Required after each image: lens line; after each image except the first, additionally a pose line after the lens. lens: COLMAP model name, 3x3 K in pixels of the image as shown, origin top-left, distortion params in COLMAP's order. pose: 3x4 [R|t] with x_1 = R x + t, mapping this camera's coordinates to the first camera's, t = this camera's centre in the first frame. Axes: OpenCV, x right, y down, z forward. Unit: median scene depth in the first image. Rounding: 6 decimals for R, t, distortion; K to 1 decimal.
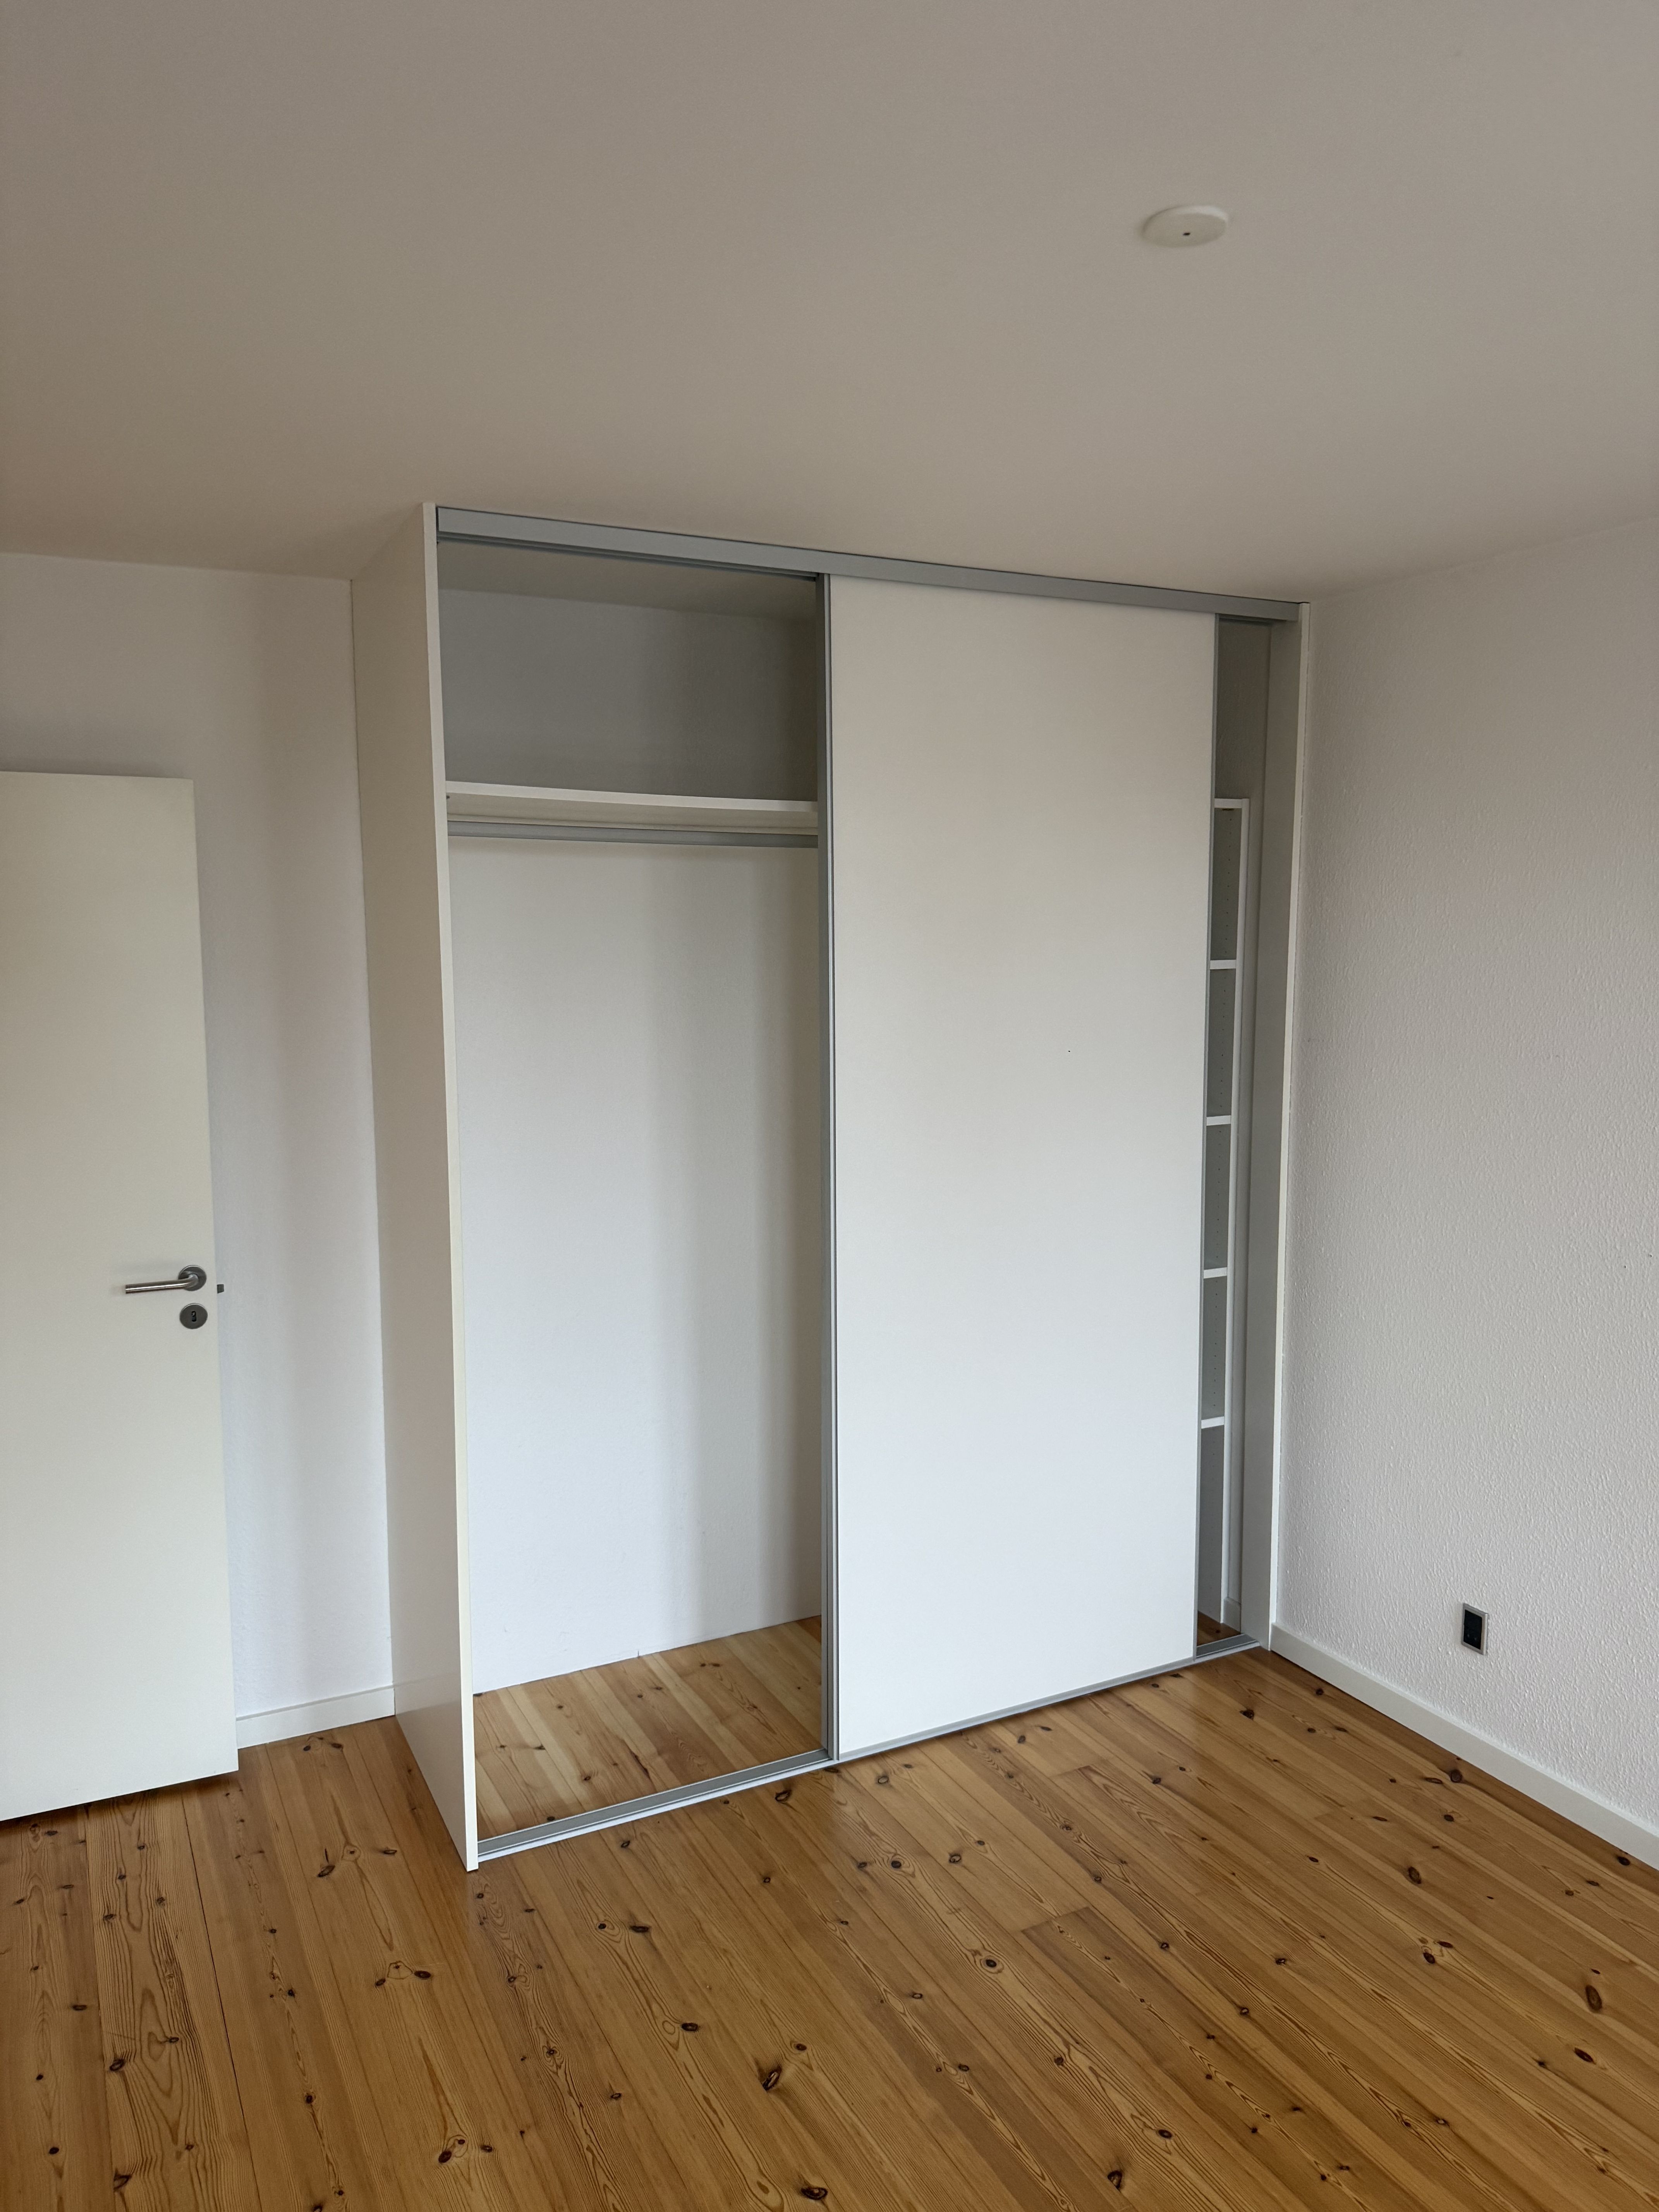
lens RADIAL K [[1580.8, 0, 829.5], [0, 1580.8, 1106.0], [0, 0, 1]] dist [0.000573, -0.055203]
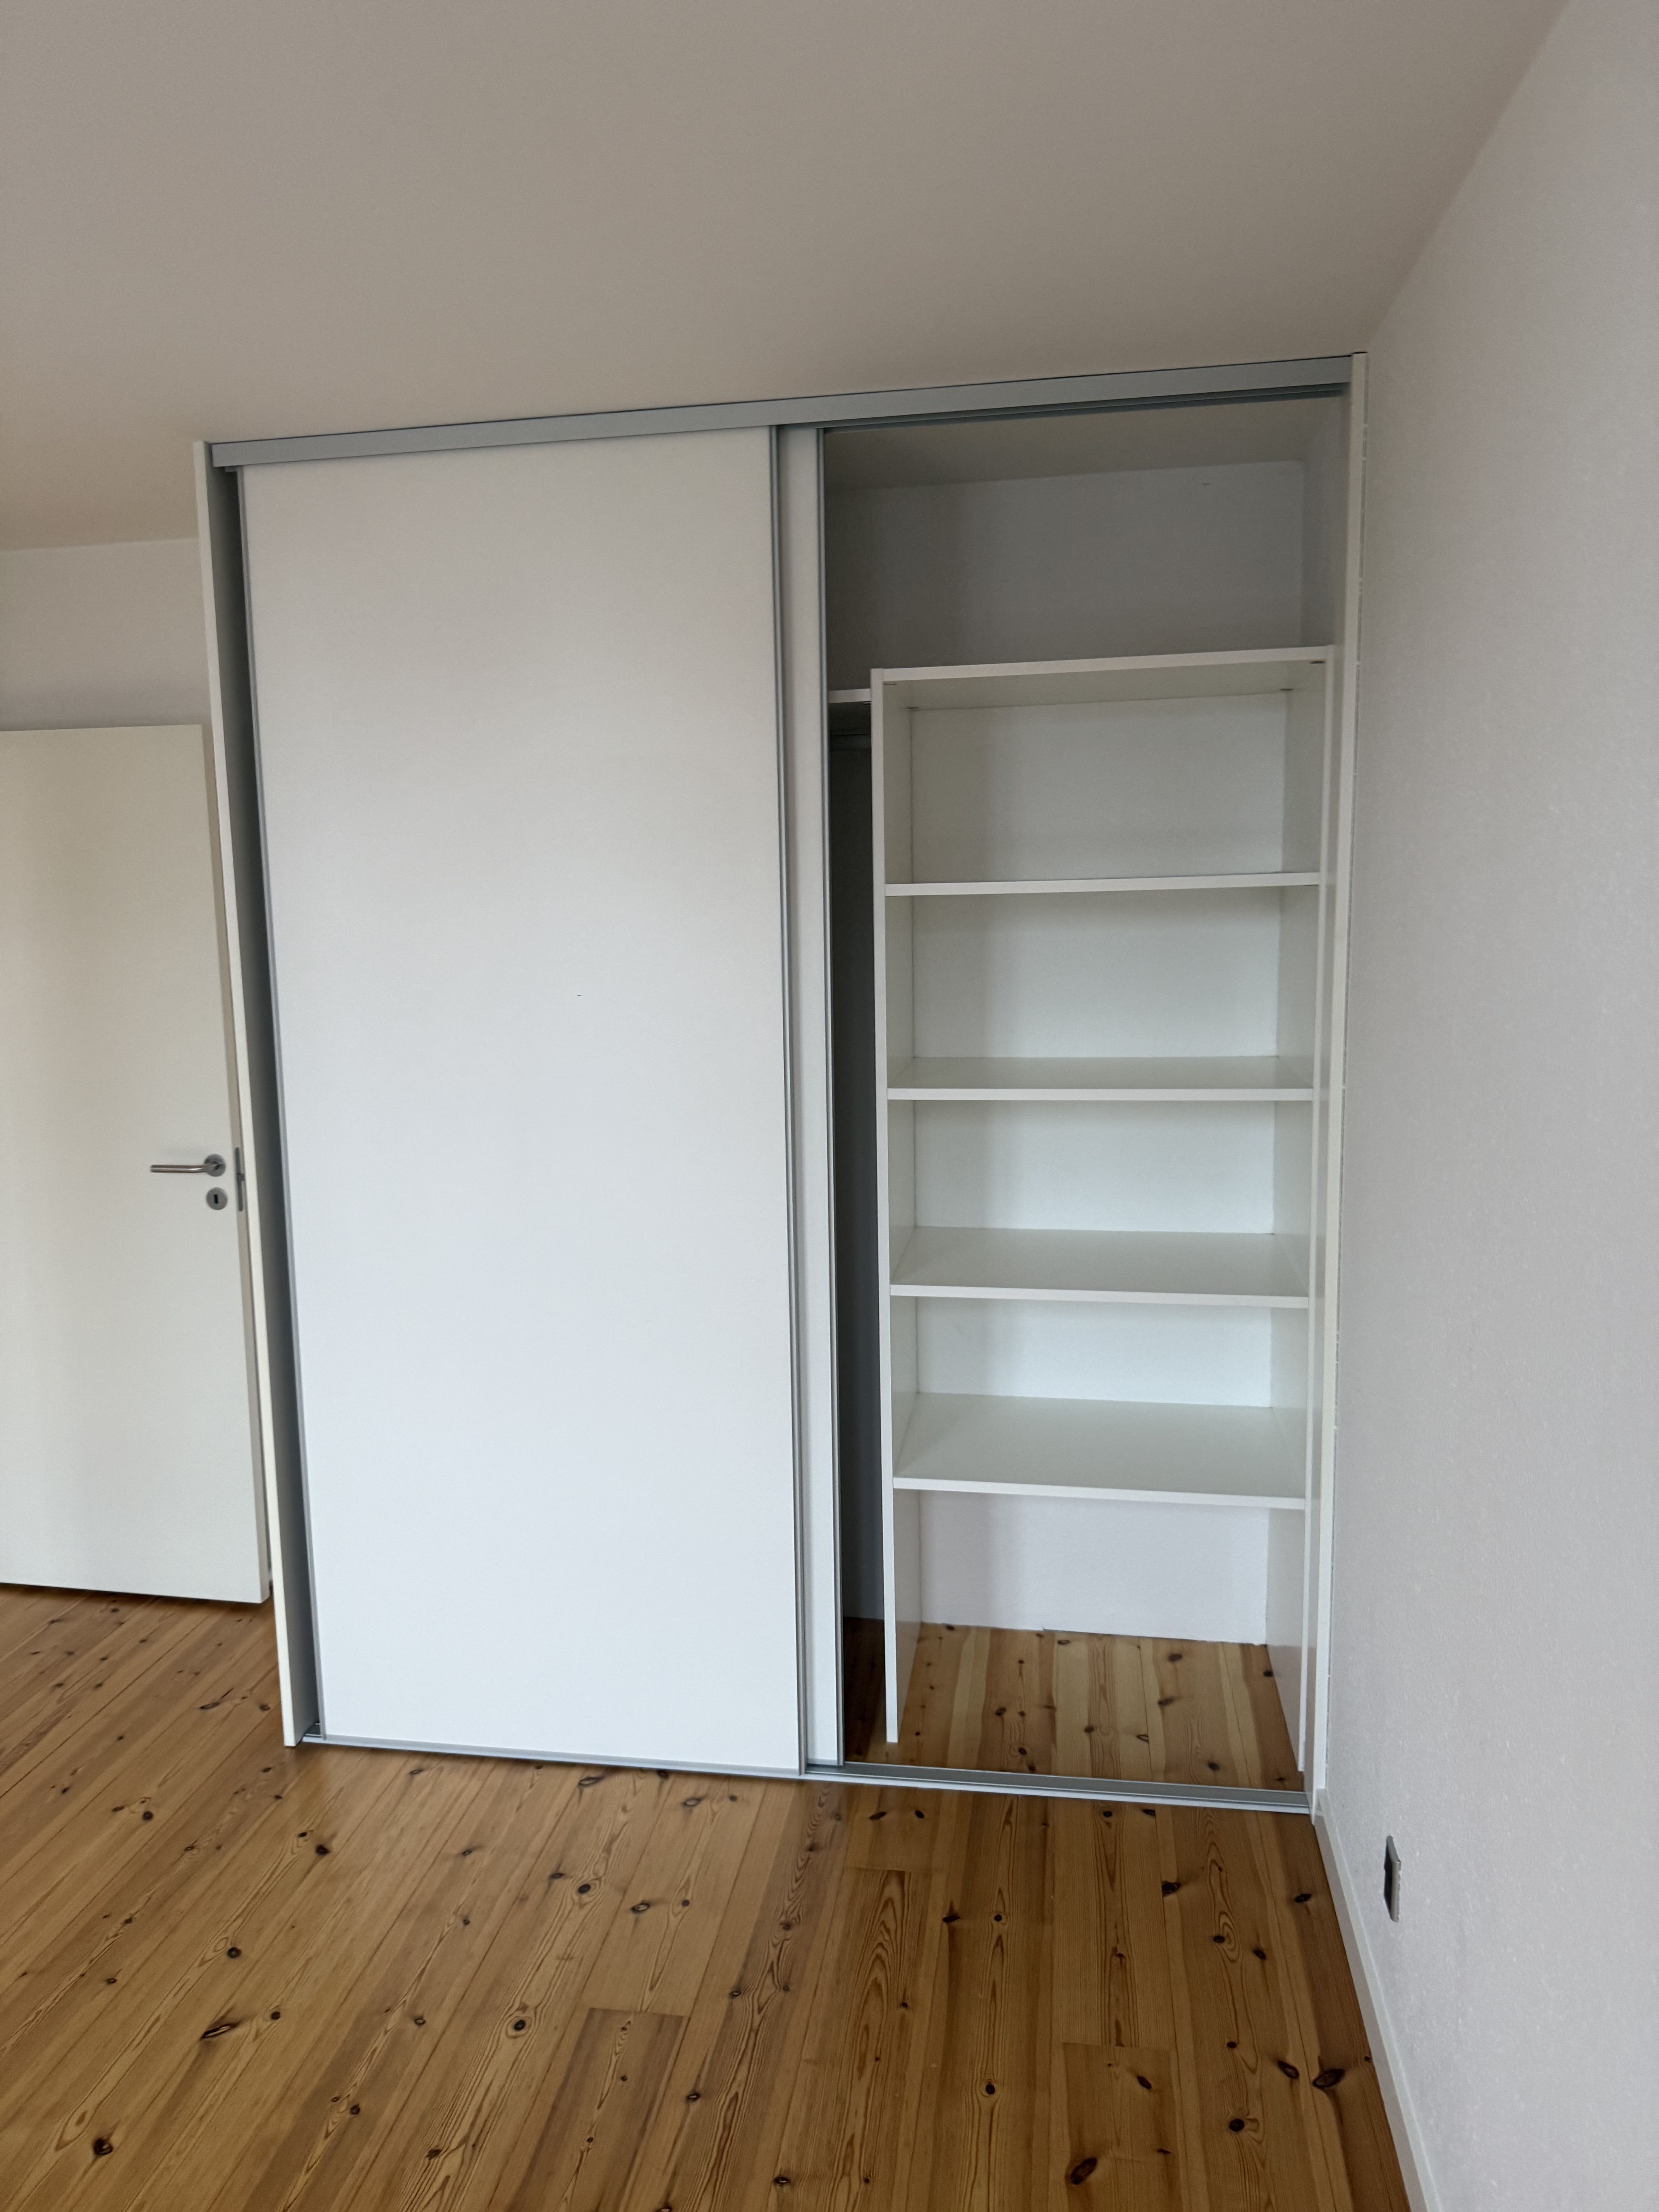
lens RADIAL K [[1585.0, 0, 829.5], [0, 1585.0, 1106.0], [0, 0, 1]] dist [-0.024336, 0.002110]
pose [[0.811333, 0.083411, -0.578603, 0.645839], [-0.057664, 0.996360, 0.062777, -0.032251], [0.581733, -0.017569, 0.813190, 0.355180]]
